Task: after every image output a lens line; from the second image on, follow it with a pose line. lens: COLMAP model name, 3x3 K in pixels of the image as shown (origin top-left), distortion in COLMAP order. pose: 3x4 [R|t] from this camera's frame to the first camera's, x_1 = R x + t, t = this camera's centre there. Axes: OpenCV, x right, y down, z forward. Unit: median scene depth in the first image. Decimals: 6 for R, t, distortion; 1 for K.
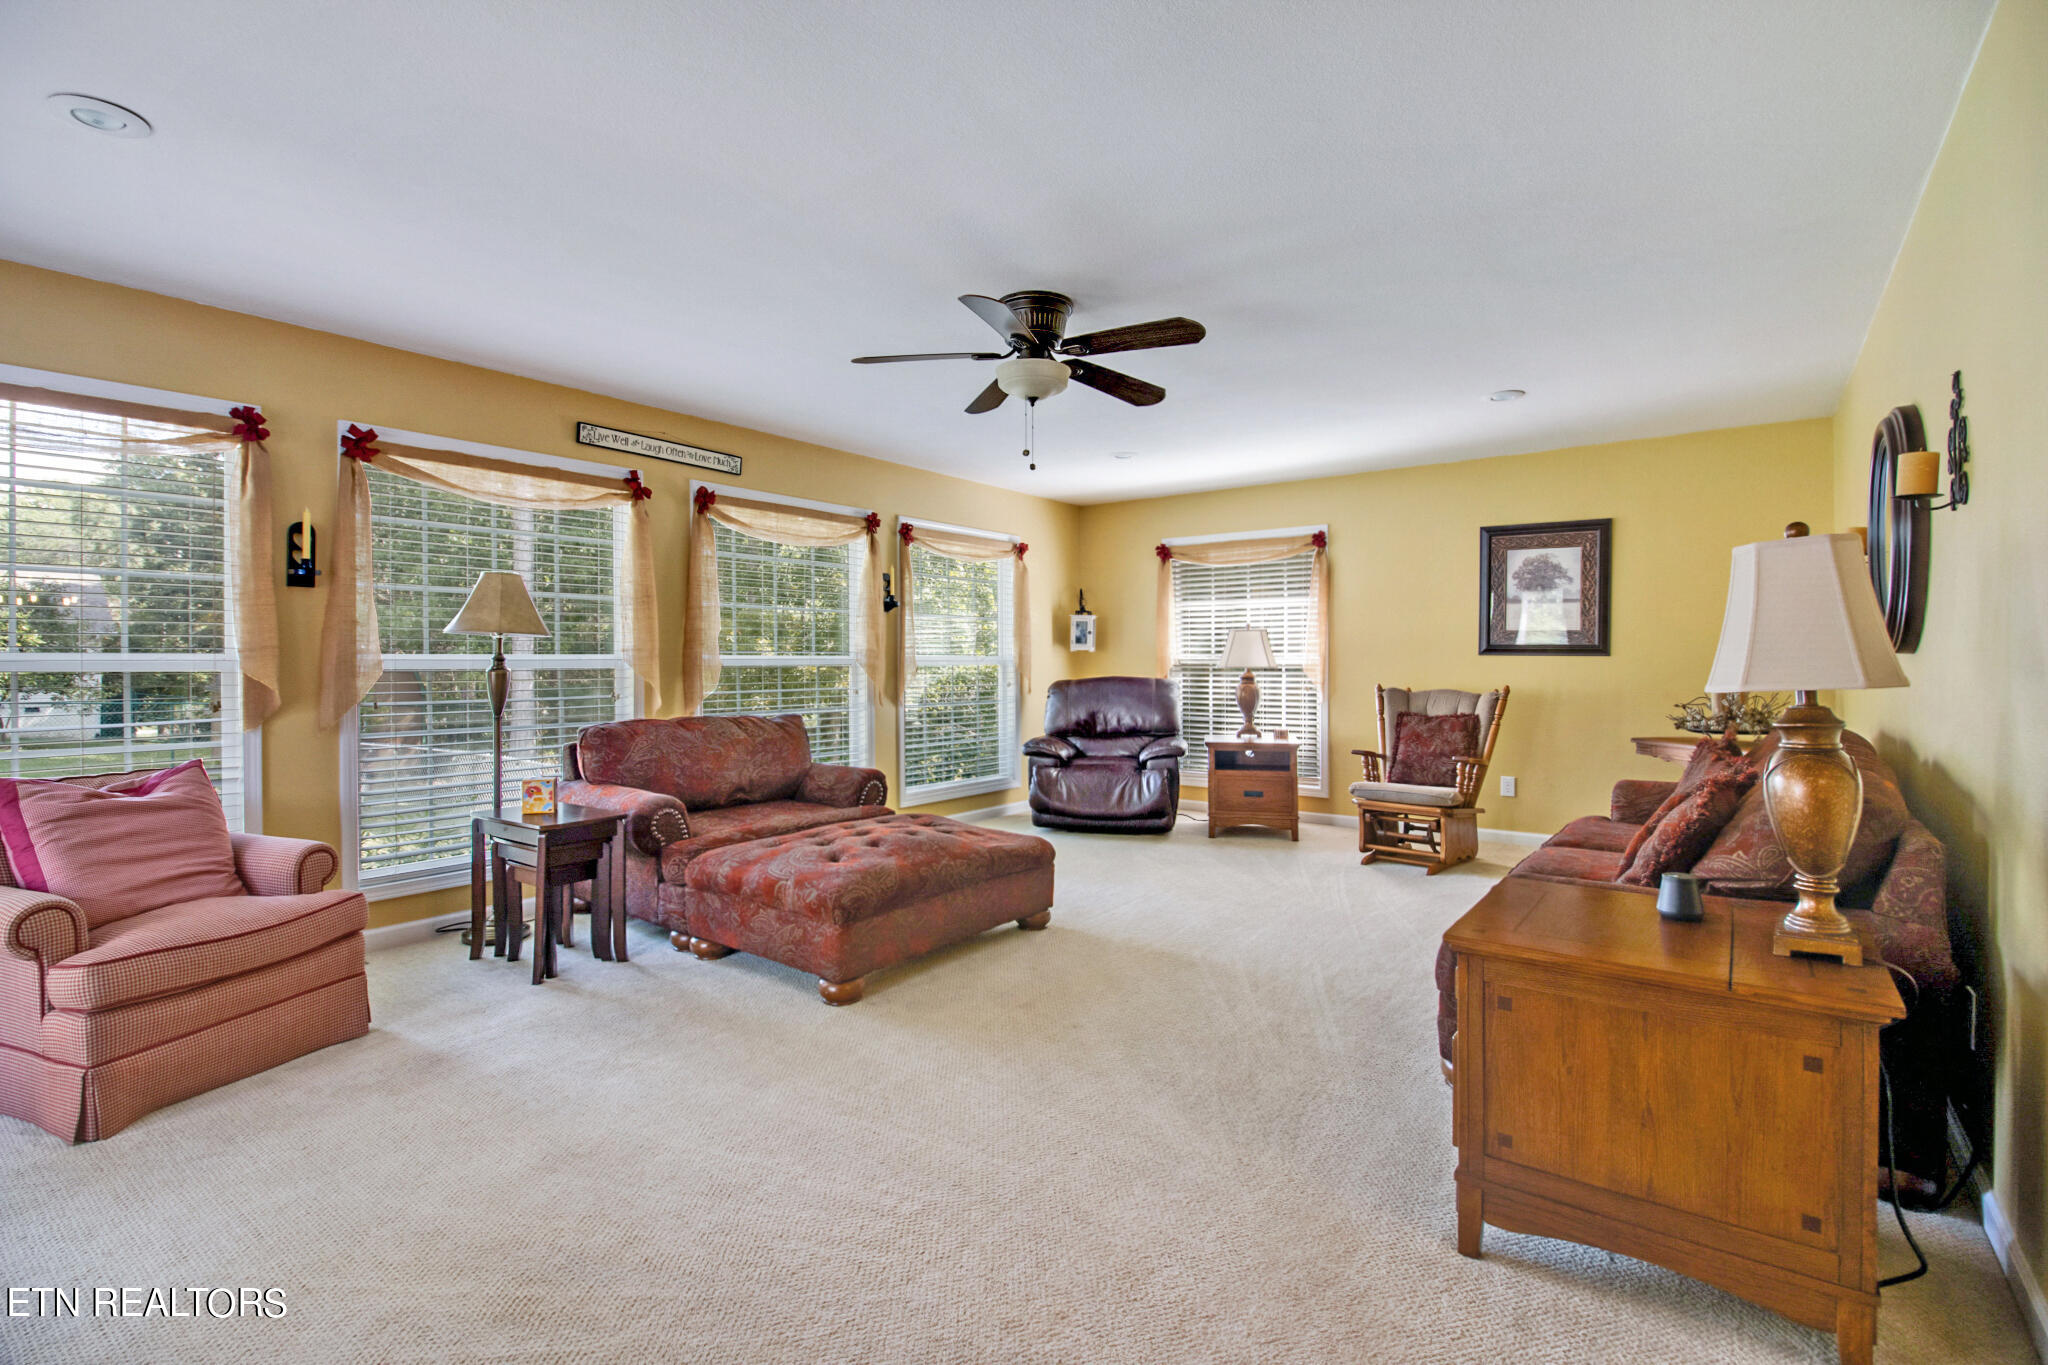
lens RADIAL K [[954.1, 0, 1013.1], [0, 954.1, 666.7], [0, 0, 1]] dist [-0.000713, -0.001047]
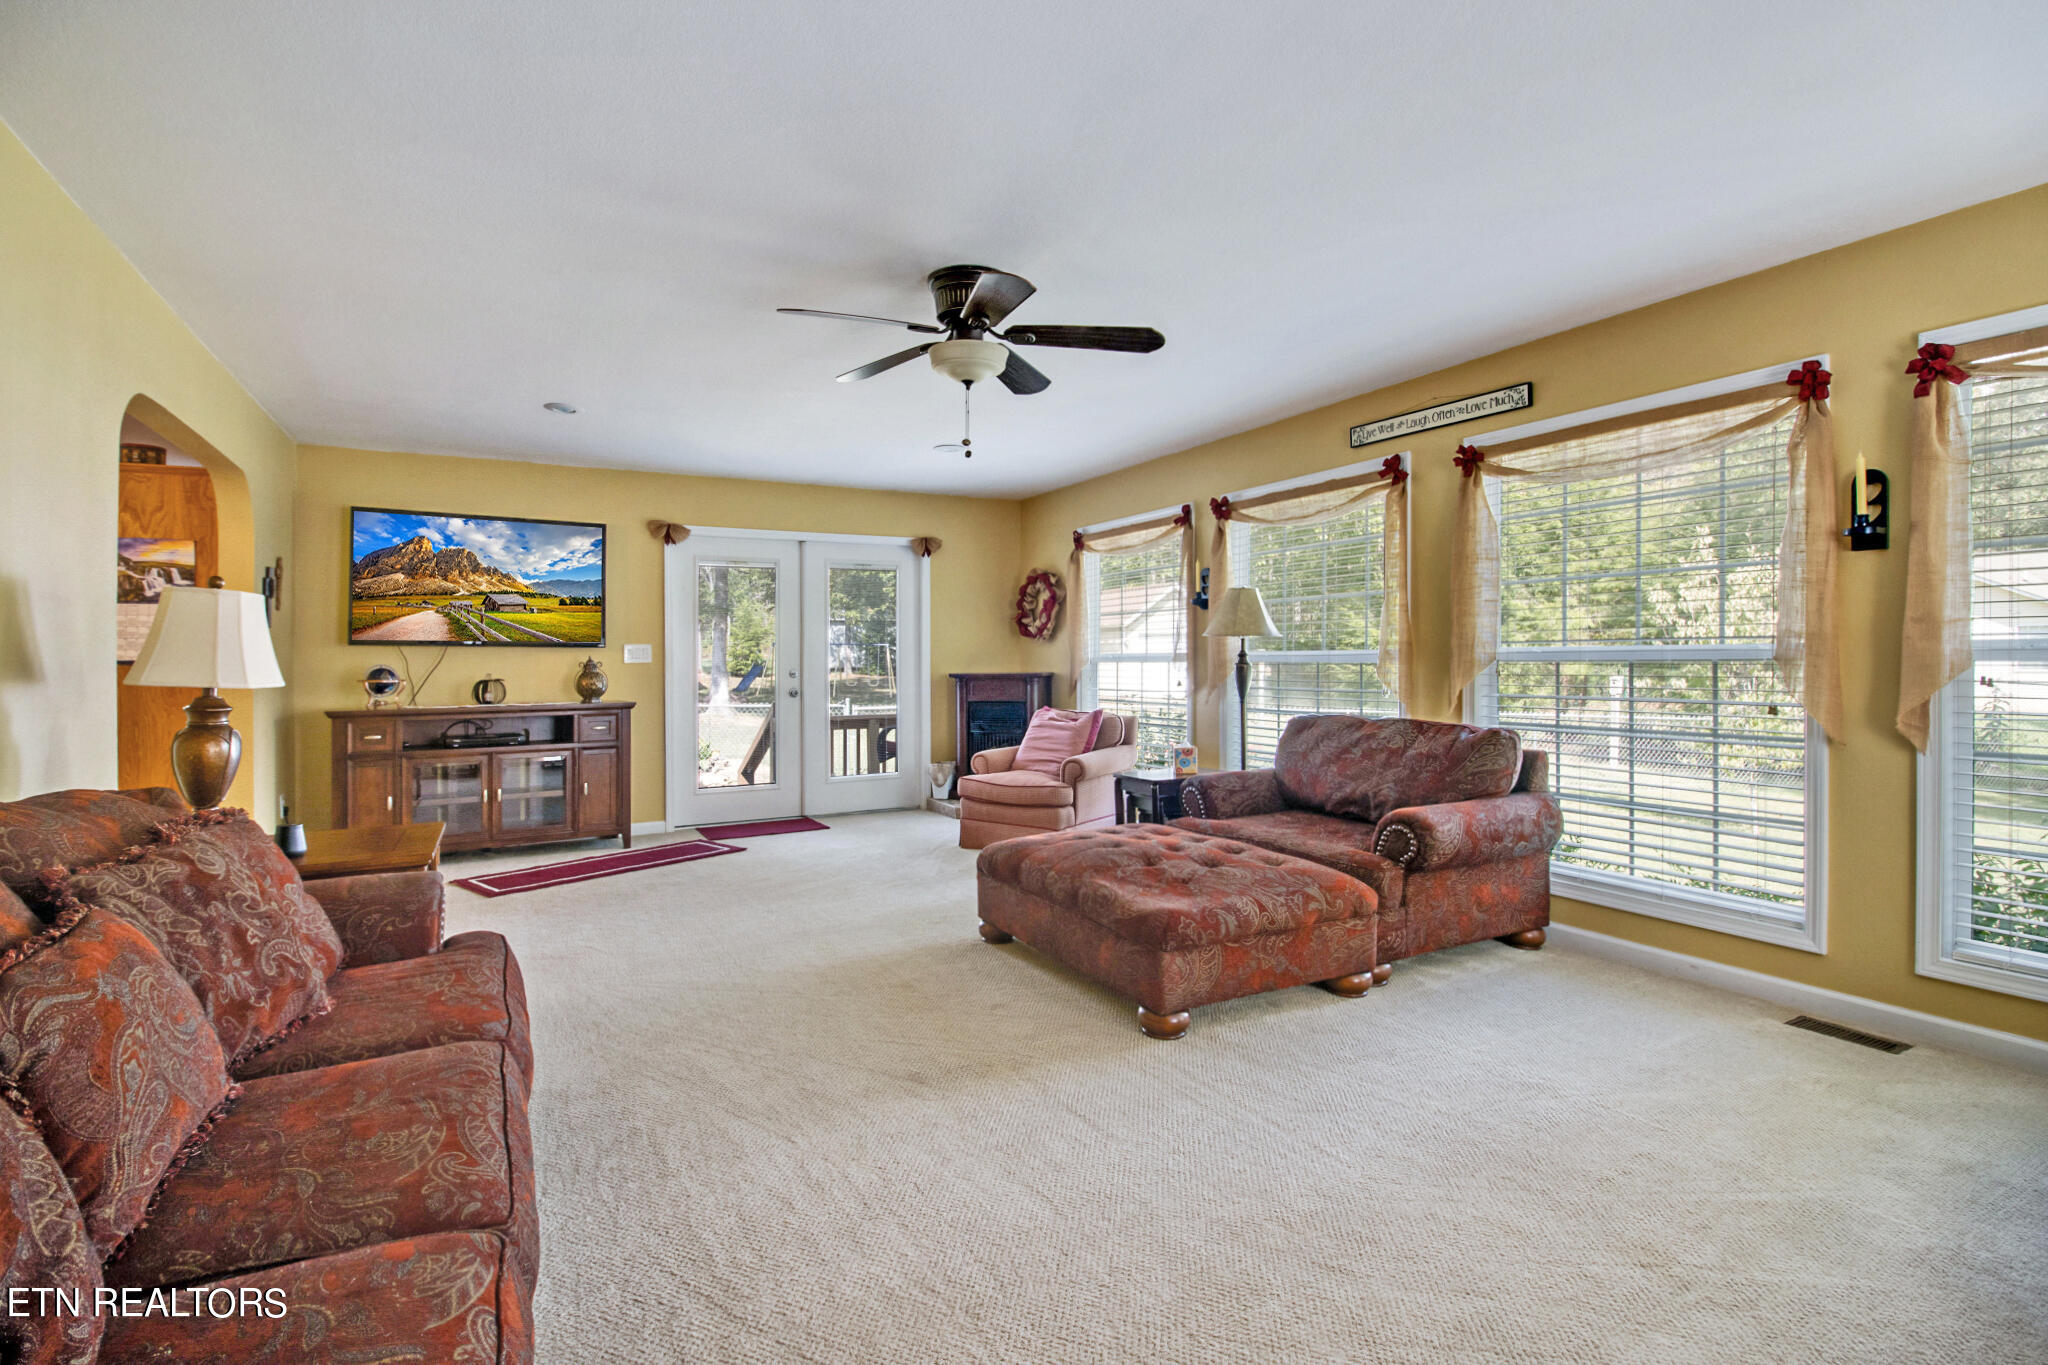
lens RADIAL K [[954.1, 0, 1013.1], [0, 954.1, 666.7], [0, 0, 1]] dist [-0.000713, -0.001047]
pose [[-0.413291, 0.015196, -0.910472, 0.638211], [0.004737, 0.999883, 0.014538, -0.011053], [0.910587, 0.001695, -0.413314, 1.063983]]
